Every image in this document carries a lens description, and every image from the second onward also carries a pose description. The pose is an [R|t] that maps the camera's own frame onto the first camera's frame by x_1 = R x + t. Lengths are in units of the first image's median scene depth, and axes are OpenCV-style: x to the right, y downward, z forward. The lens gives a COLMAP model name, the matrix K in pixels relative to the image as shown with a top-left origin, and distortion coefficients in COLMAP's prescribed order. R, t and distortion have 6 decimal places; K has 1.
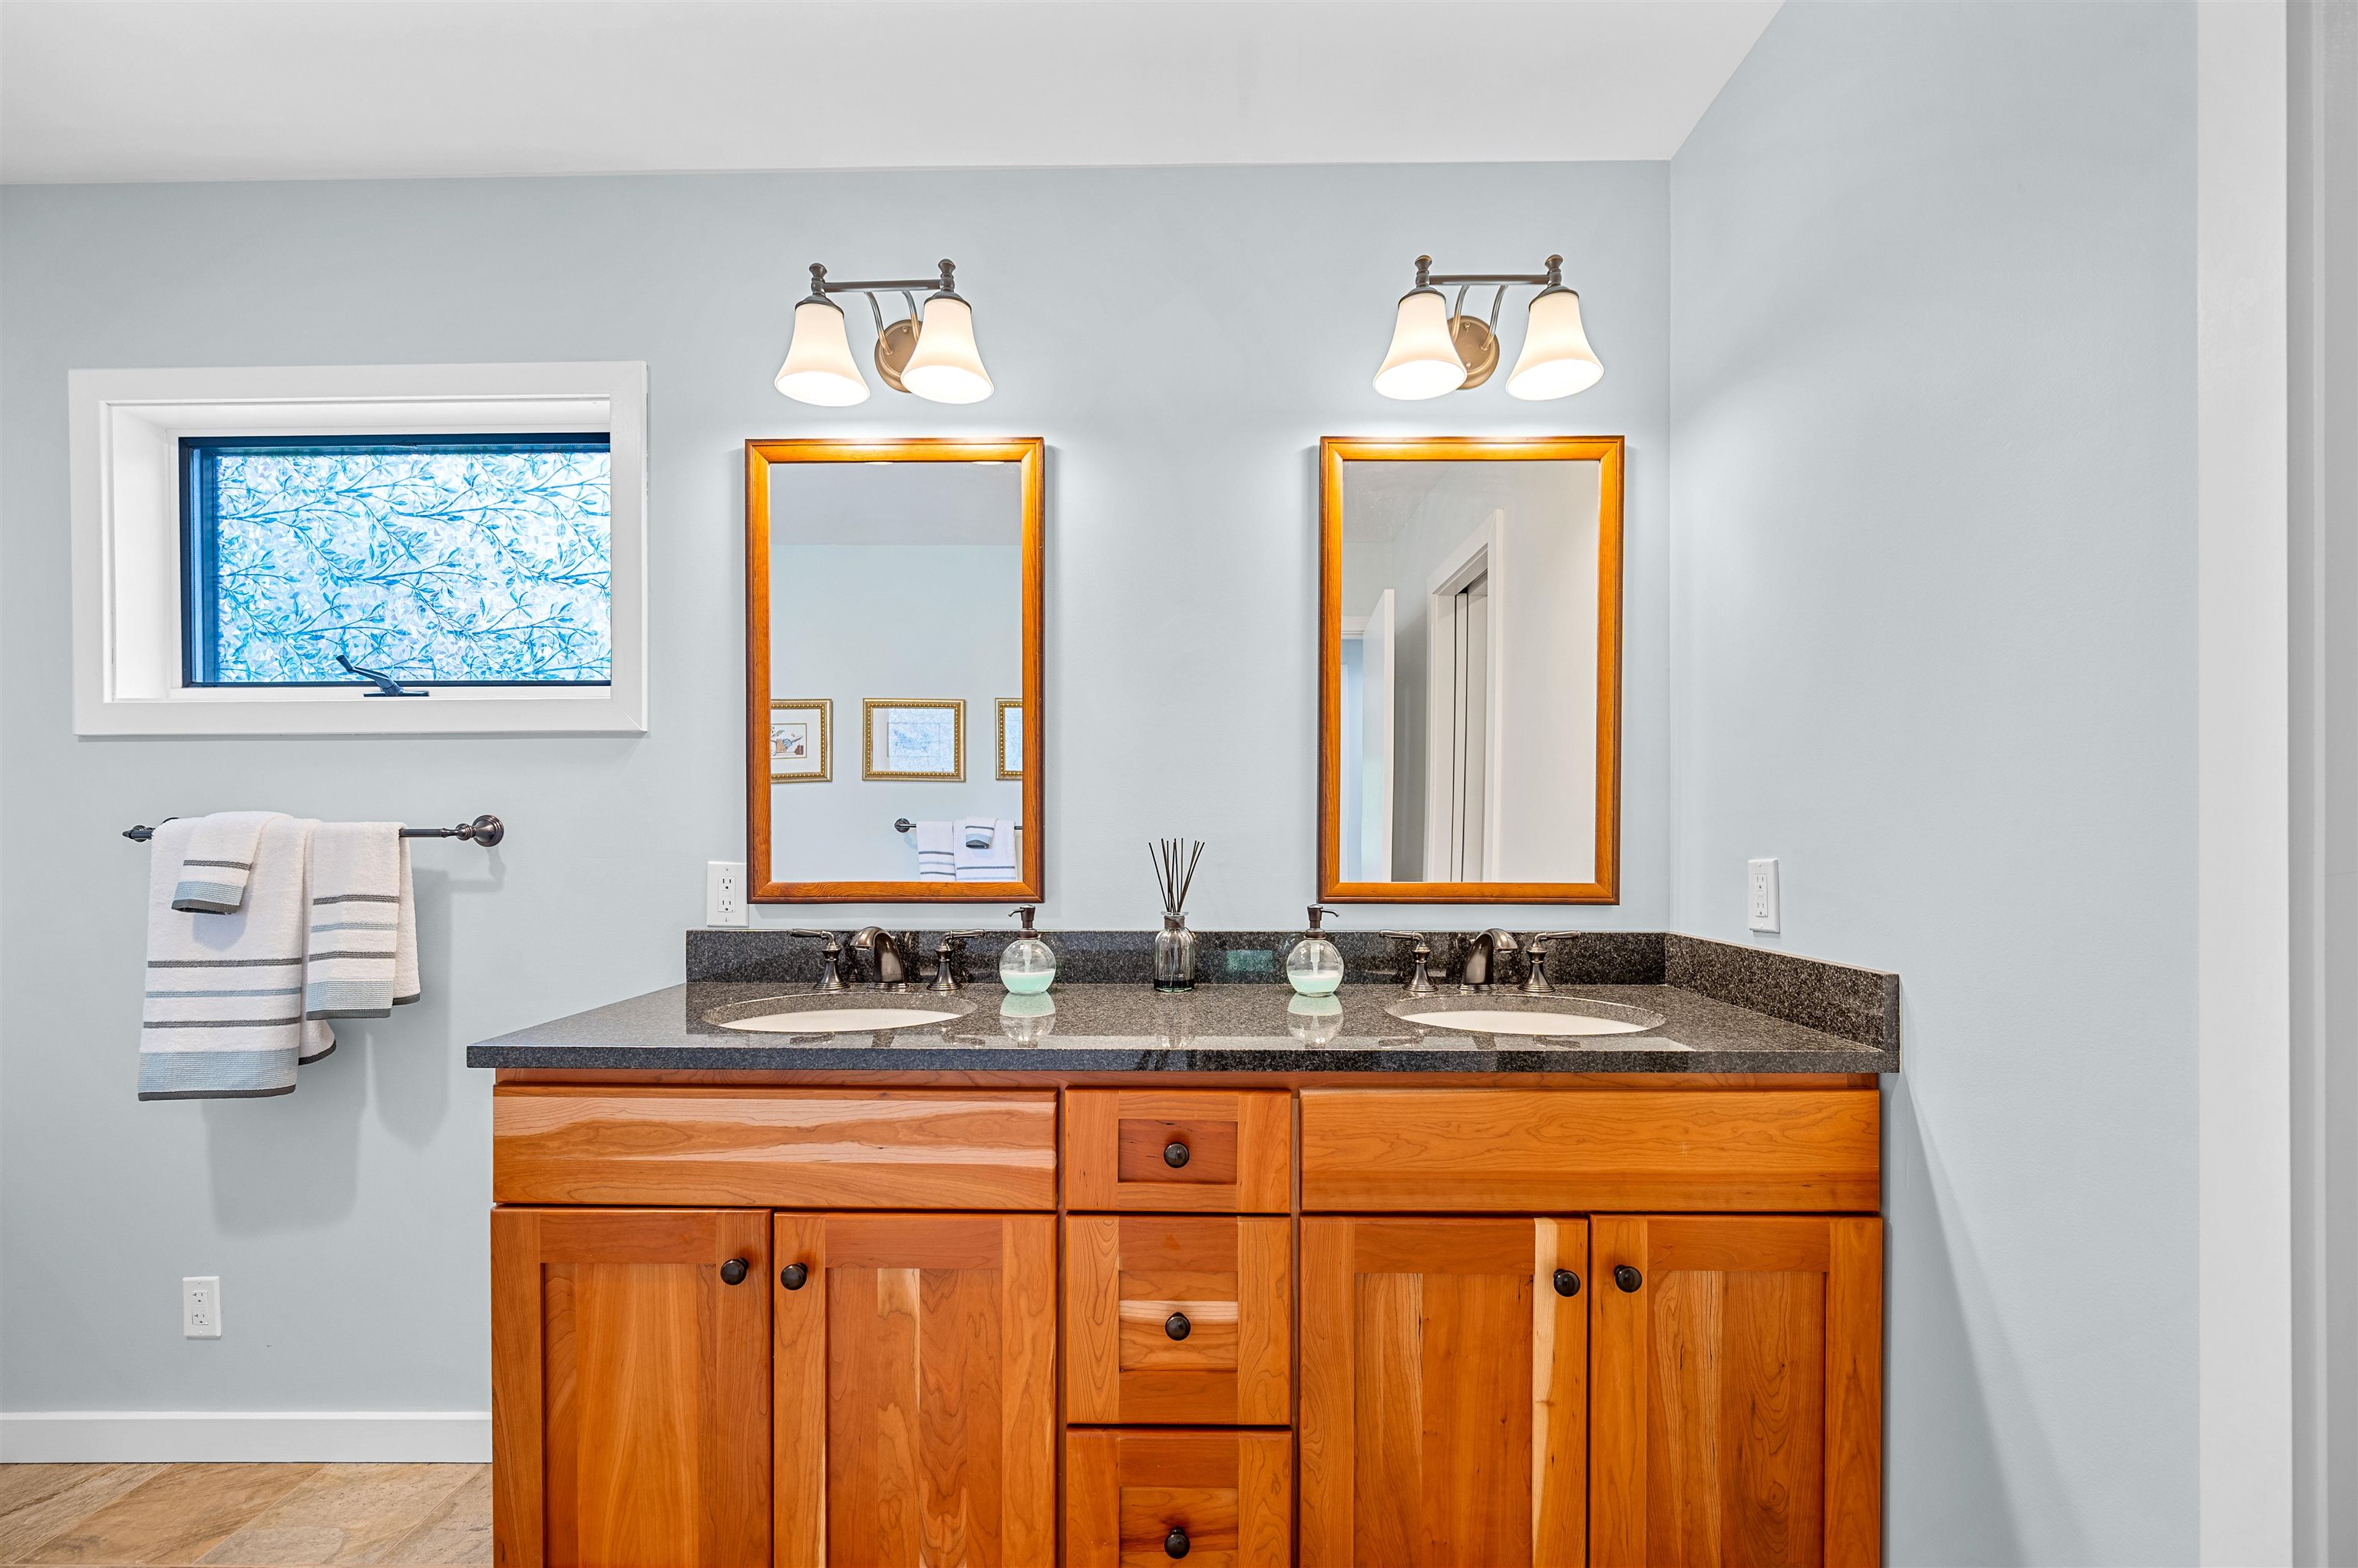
lens RADIAL K [[962.8, 0, 1177.4], [0, 962.8, 848.5], [0, 0, 1]] dist [-0.001755, -0.000123]
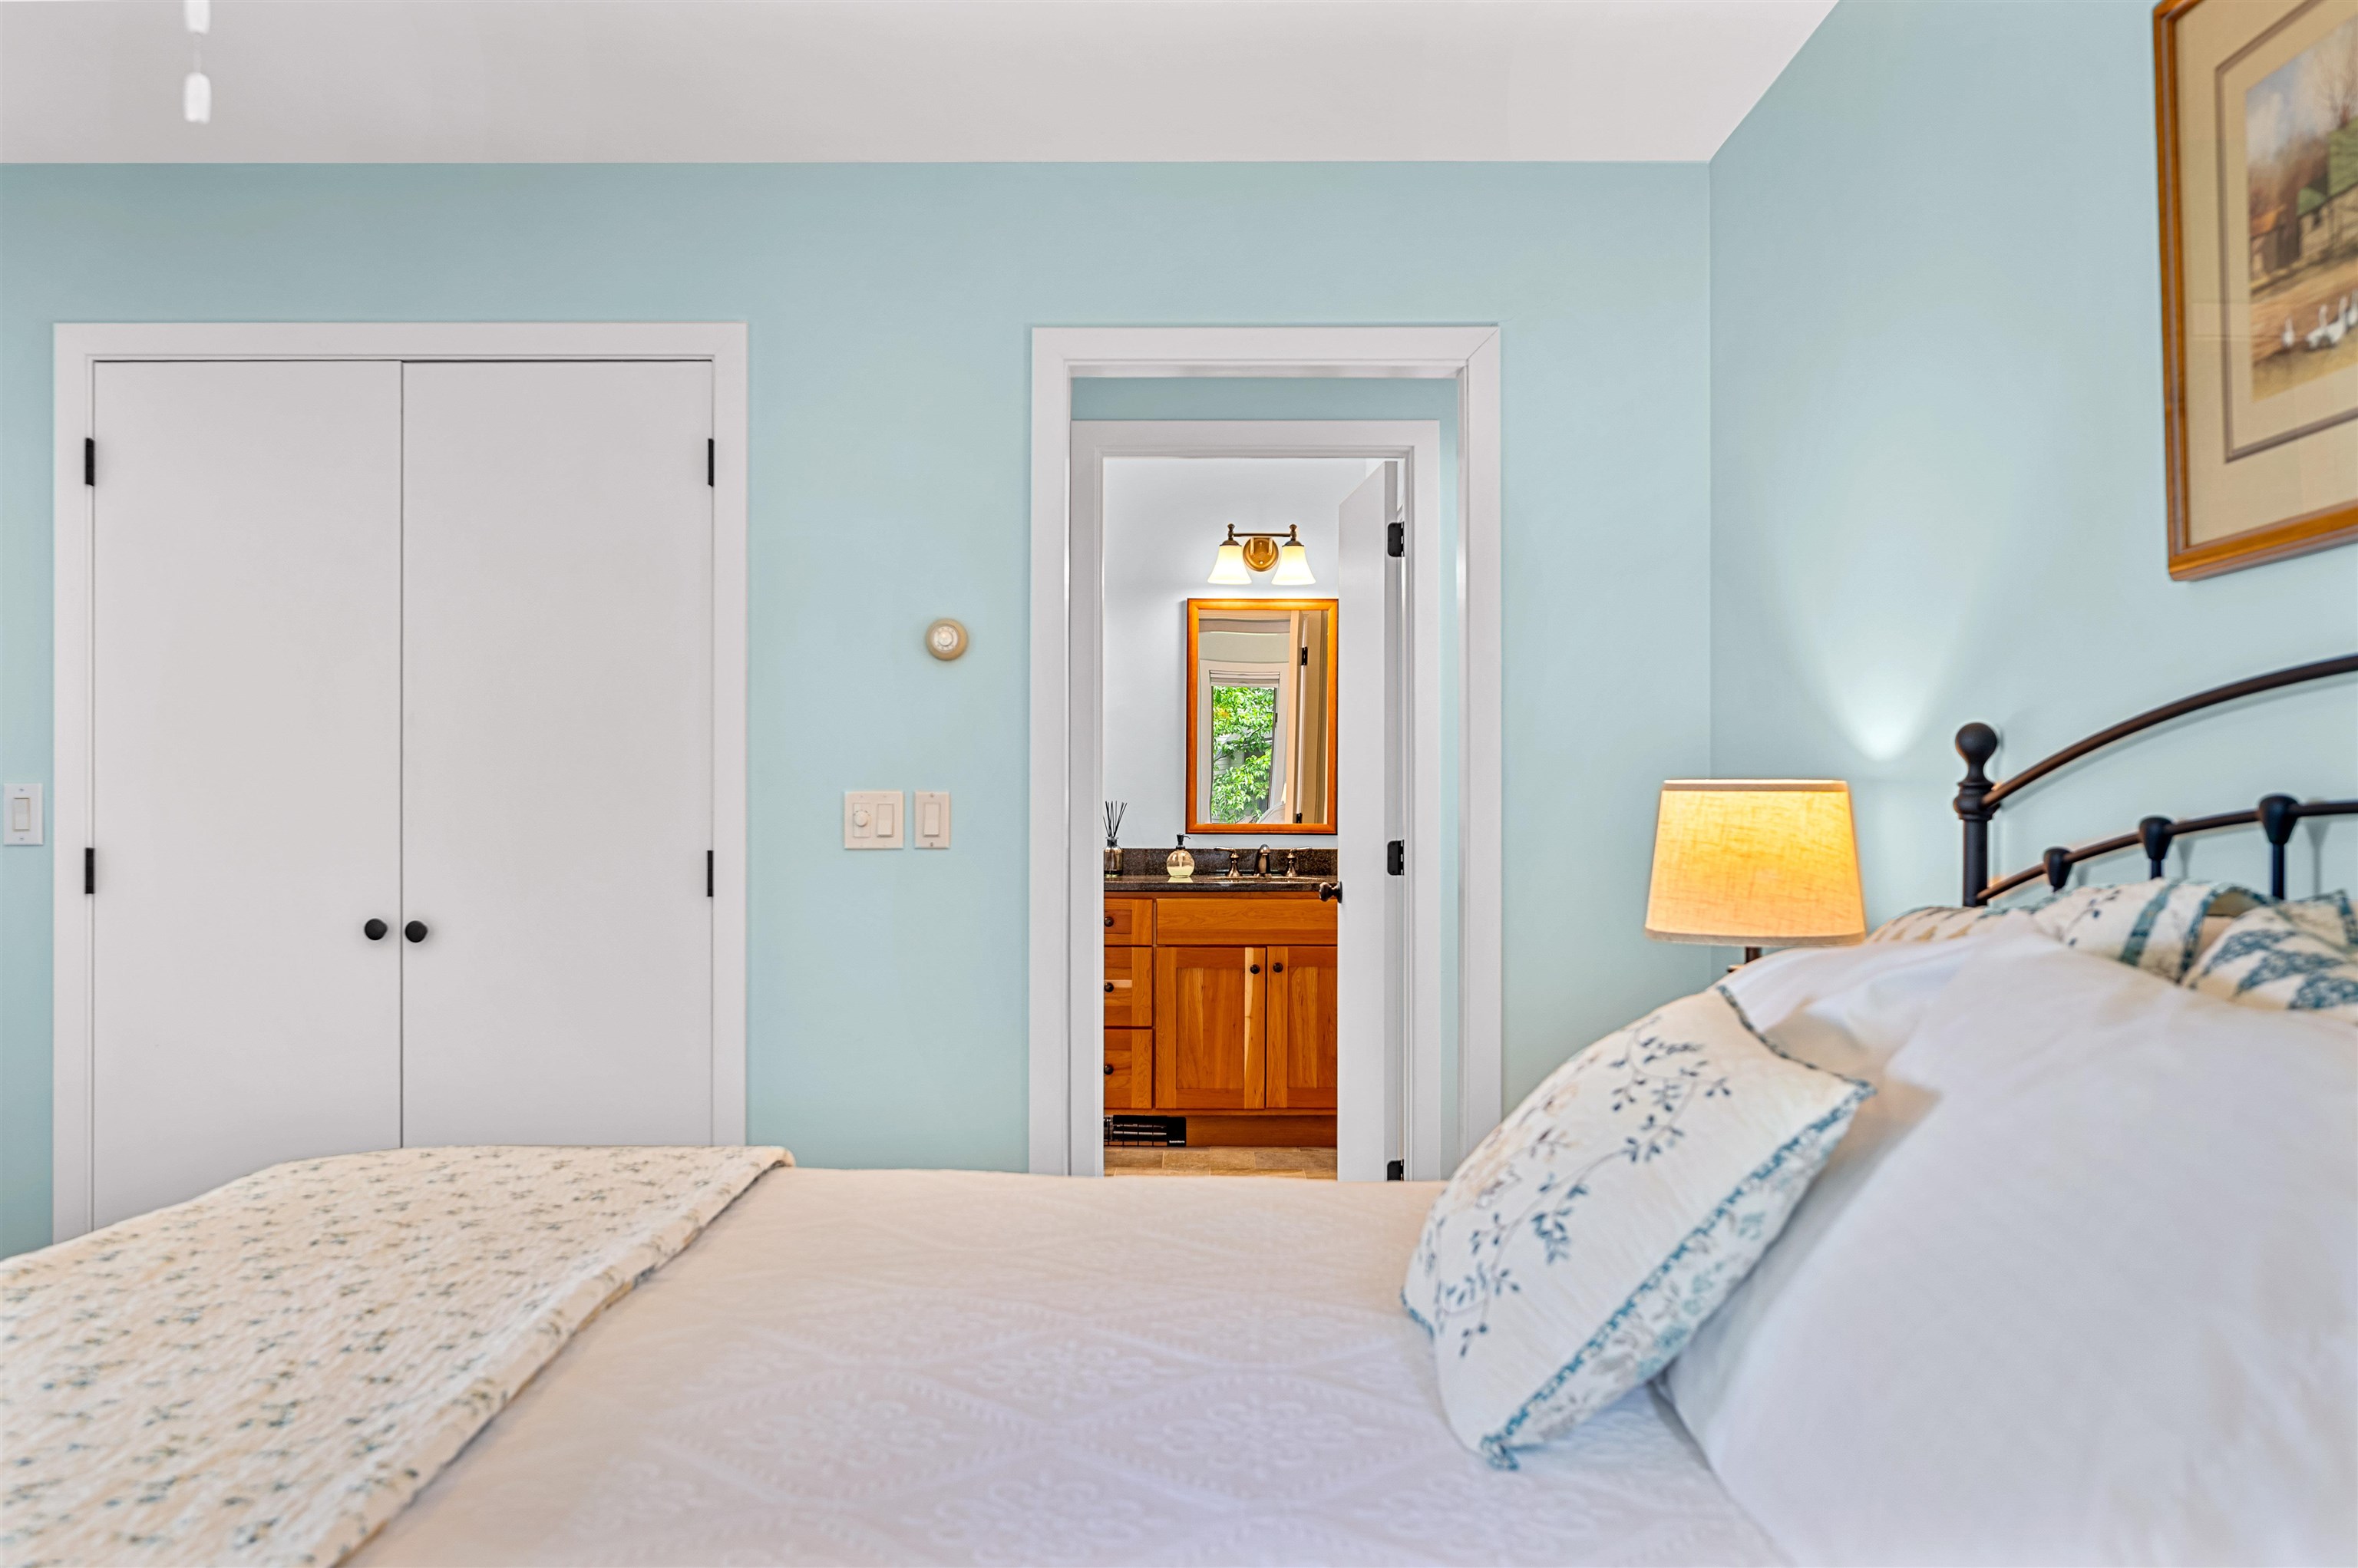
lens RADIAL K [[2042.0, 0, 1179.0], [0, 2042.0, 784.0], [0, 0, 1]] dist [0.000386, -0.000280]
pose [[0.999955, 0.004047, 0.008621, 0.105008], [-0.003943, 0.999920, -0.011986, 0.005549], [-0.008669, 0.011951, 0.999891, -3.399265]]
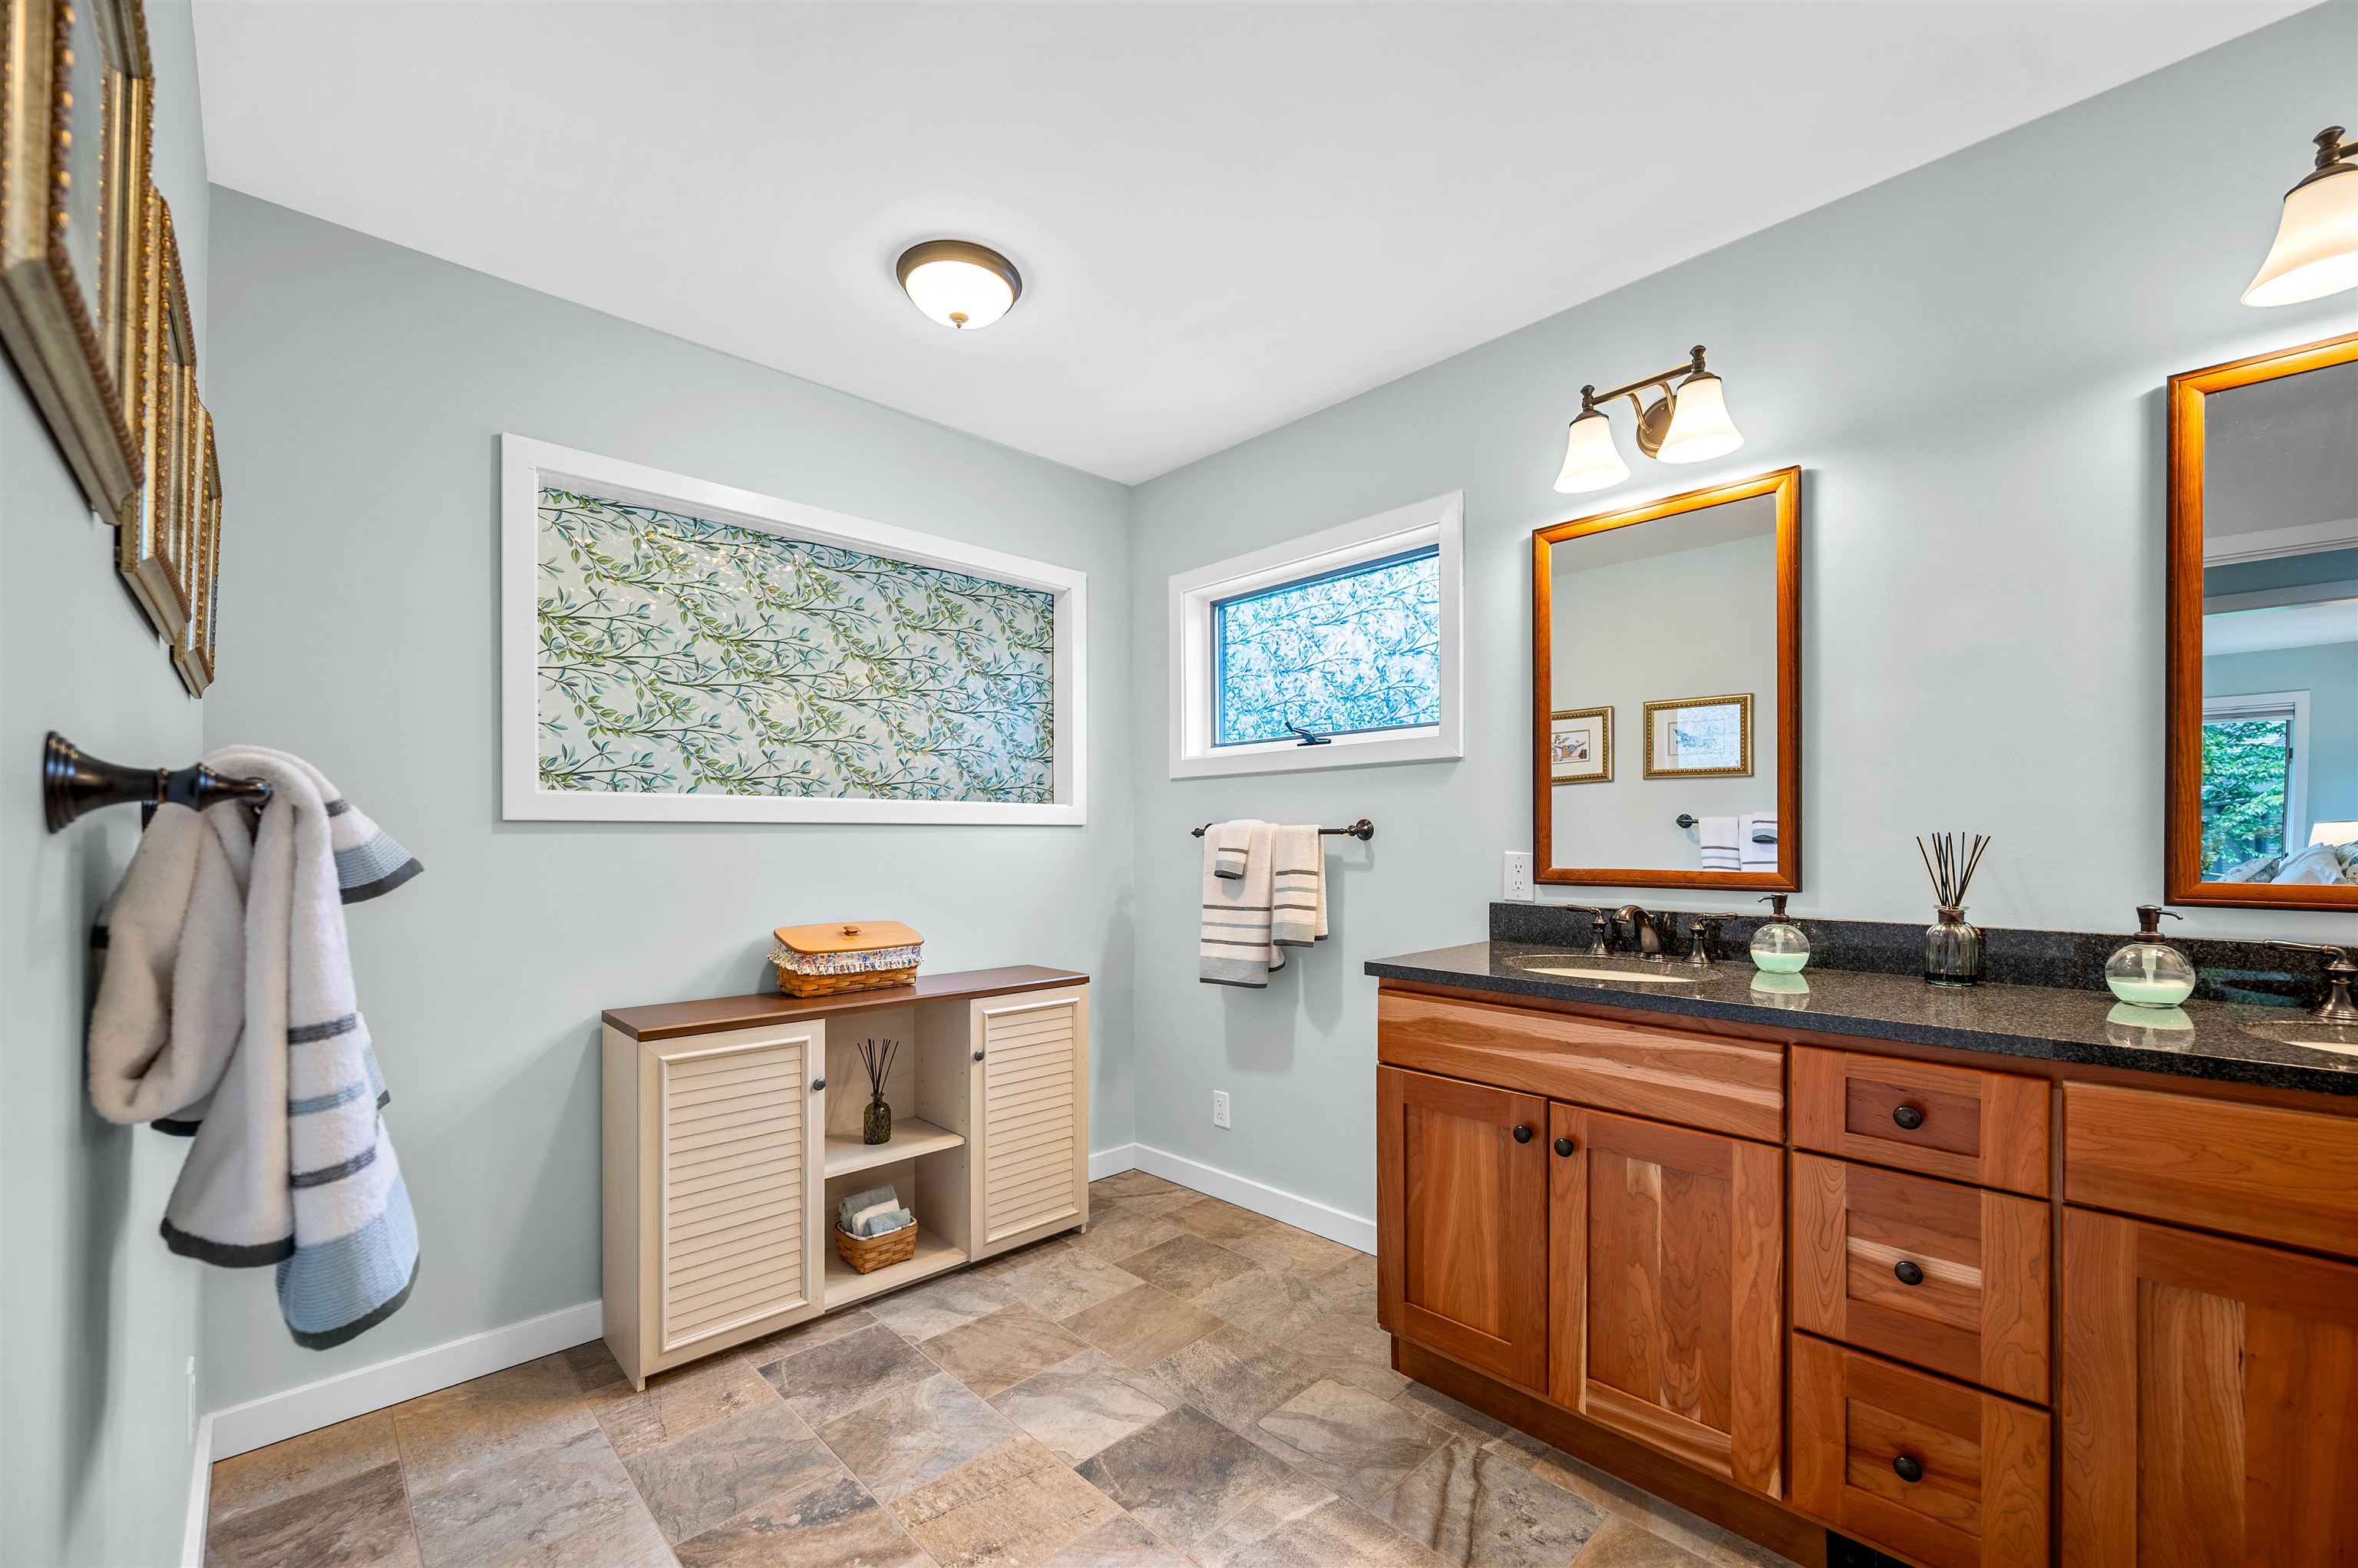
lens RADIAL K [[946.9, 0, 1169.1], [0, 946.9, 836.6], [0, 0, 1]] dist [-0.001017, -0.000182]
pose [[0.701710, -0.001911, -0.712460, 0.133079], [-0.003816, 0.999972, -0.006441, 0.003123], [0.712453, 0.007238, 0.701683, -0.278719]]
